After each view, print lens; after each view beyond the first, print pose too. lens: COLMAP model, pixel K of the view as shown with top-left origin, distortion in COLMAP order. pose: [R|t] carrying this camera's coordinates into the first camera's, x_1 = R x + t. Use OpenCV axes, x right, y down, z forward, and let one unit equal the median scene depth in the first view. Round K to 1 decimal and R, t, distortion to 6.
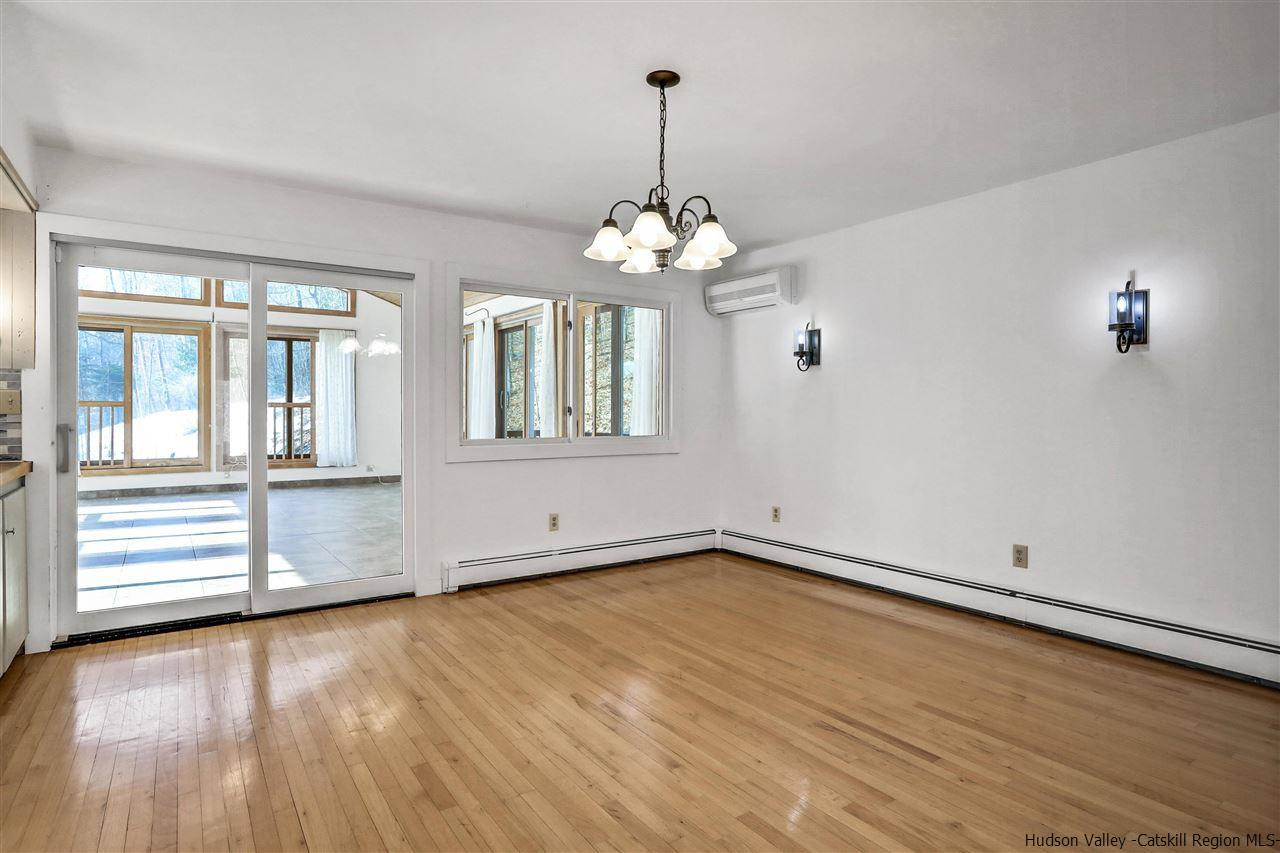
lens RADIAL K [[663.3, 0, 637.3], [0, 663.3, 419.1], [0, 0, 1]] dist [-0.032811, 0.000978]
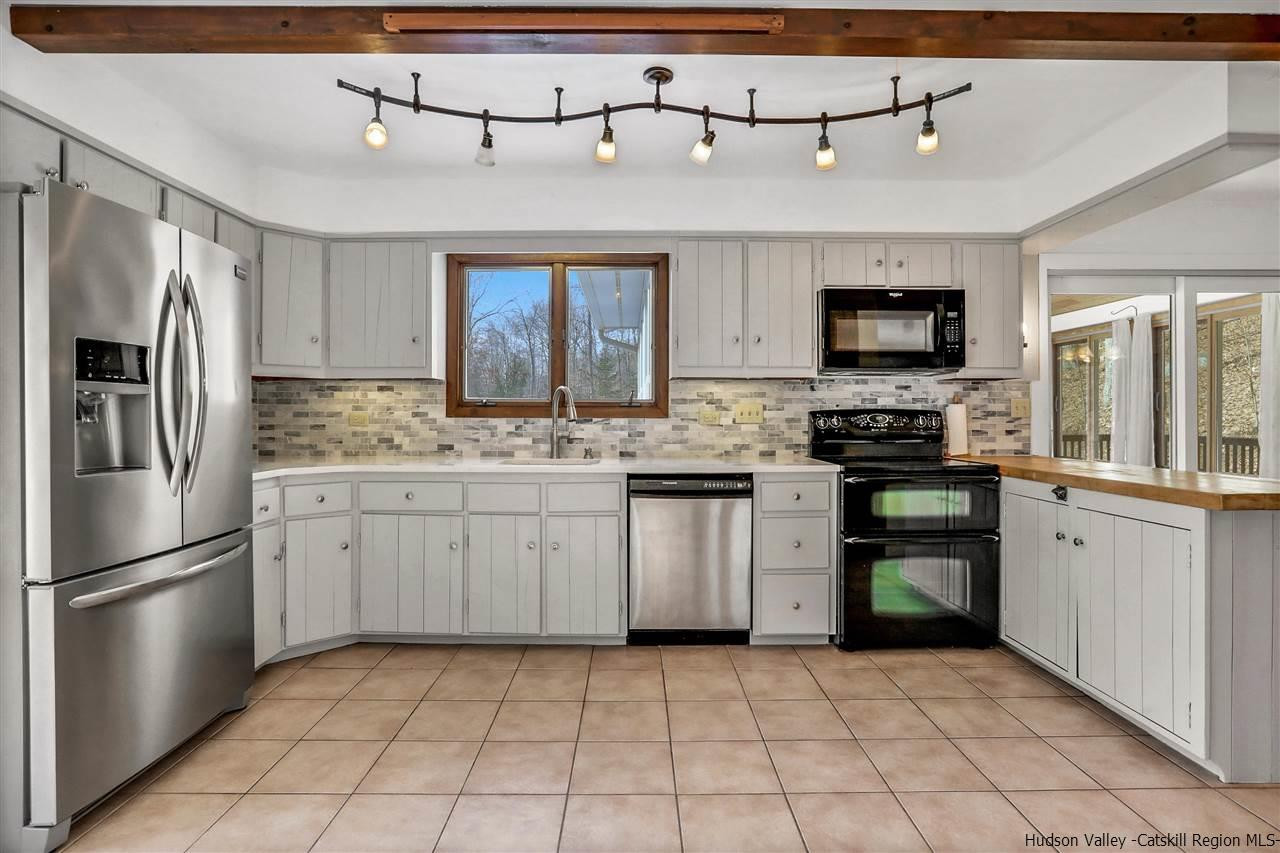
lens RADIAL K [[663.3, 0, 644.7], [0, 663.3, 412.6], [0, 0, 1]] dist [-0.032811, 0.000978]
pose [[0.833730, -0.007839, -0.552117, -0.294838], [-0.001381, 0.999867, -0.016281, 0.001594], [0.552171, 0.014336, 0.833608, -0.157178]]
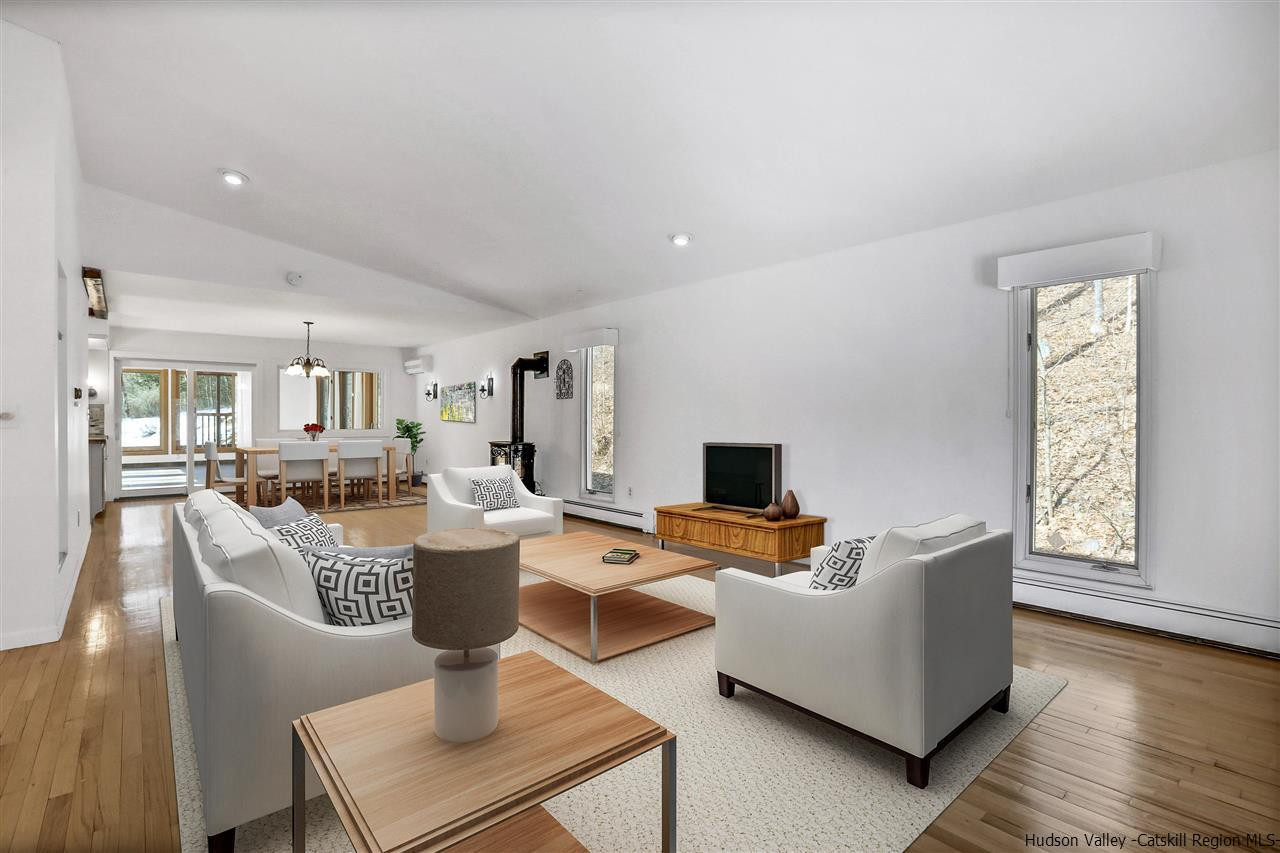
lens RADIAL K [[586.3, 0, 631.1], [0, 586.3, 420.6], [0, 0, 1]] dist [-0.033445, 0.002004]
pose [[0.994298, -0.002895, 0.106596, 0.388832], [0.003676, 0.999968, -0.007125, 0.008965], [-0.106572, 0.007476, 0.994277, -0.620107]]
